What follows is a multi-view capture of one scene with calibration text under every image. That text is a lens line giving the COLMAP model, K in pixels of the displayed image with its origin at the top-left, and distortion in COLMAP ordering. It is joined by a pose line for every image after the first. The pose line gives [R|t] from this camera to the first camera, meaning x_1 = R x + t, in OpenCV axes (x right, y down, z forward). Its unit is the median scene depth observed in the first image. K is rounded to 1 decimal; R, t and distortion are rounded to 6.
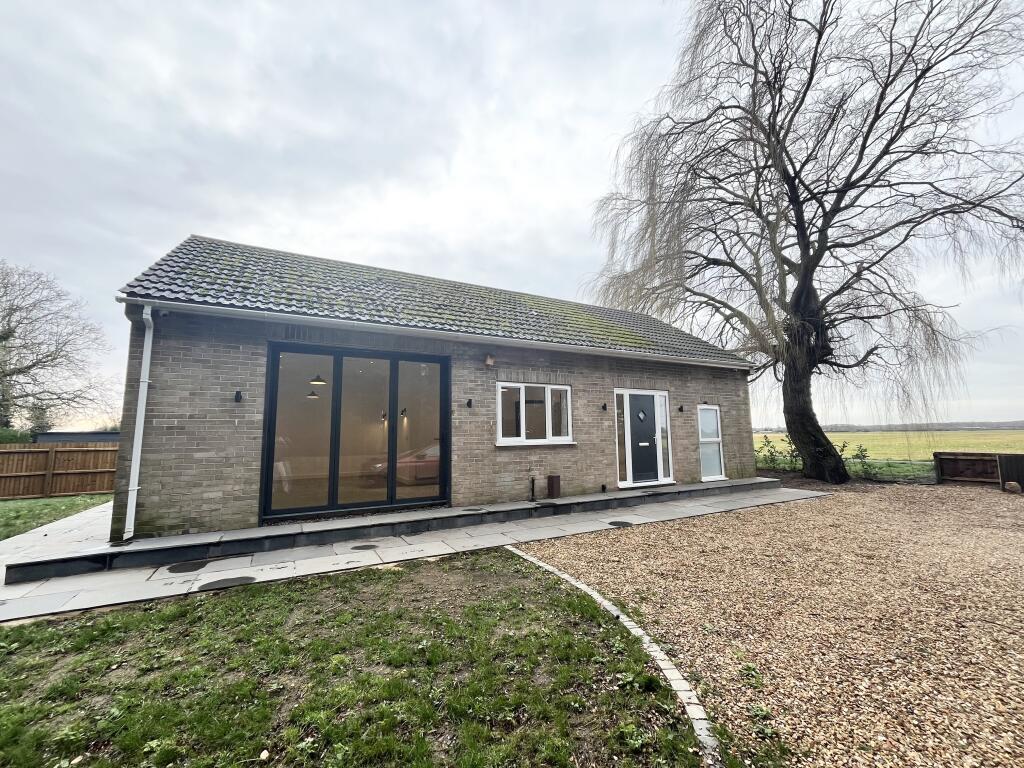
lens RADIAL K [[415.4, 0, 512.1], [0, 415.4, 385.7], [0, 0, 1]] dist [-0.003191, -0.000050]
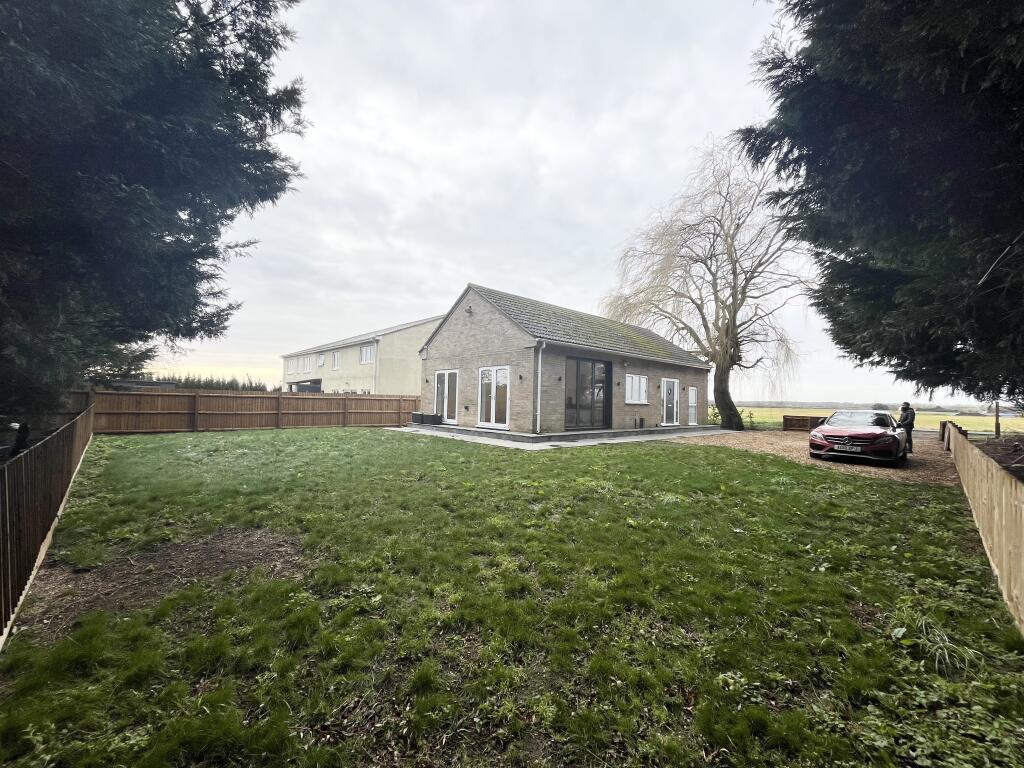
lens RADIAL K [[415.4, 0, 512.7], [0, 415.4, 386.3], [0, 0, 1]] dist [-0.003191, -0.000050]
pose [[0.970702, 0.046596, 0.235724, -0.605535], [-0.066933, 0.994624, 0.079019, -0.041585], [-0.230775, -0.092482, 0.968602, -0.520150]]
